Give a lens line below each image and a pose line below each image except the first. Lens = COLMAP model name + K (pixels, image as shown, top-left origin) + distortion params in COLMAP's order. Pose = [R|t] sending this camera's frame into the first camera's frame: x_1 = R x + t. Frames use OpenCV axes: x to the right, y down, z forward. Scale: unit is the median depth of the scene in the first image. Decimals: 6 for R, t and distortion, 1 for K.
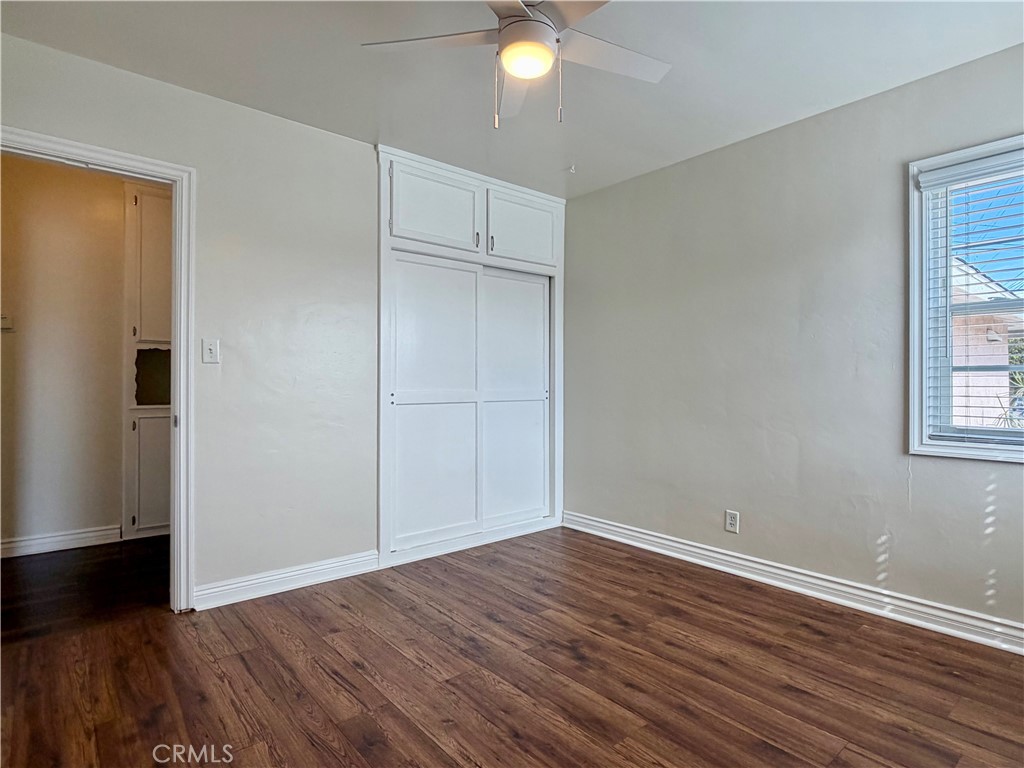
lens RADIAL K [[559.7, 0, 514.6], [0, 559.7, 384.4], [0, 0, 1]] dist [-0.000744, -0.000994]
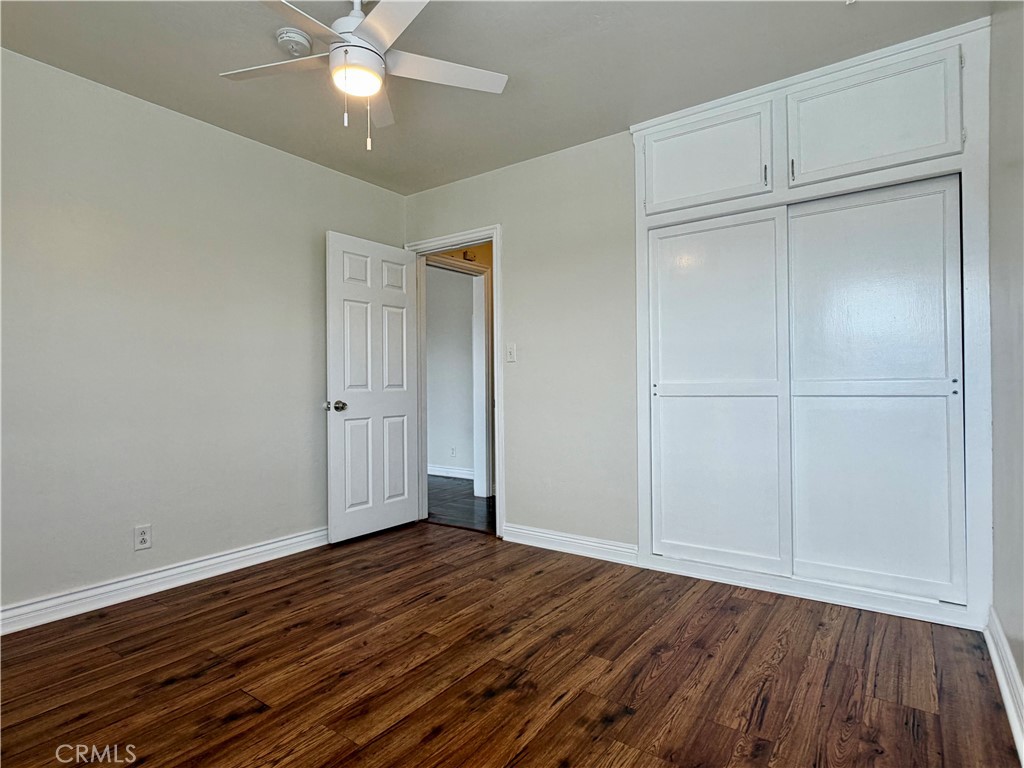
lens RADIAL K [[559.7, 0, 514.6], [0, 559.7, 384.4], [0, 0, 1]] dist [-0.000744, -0.000994]
pose [[0.229864, -0.004734, -0.973211, 0.788930], [0.011424, 0.999932, -0.002165, 0.019633], [0.973156, -0.010621, 0.229903, 0.699838]]
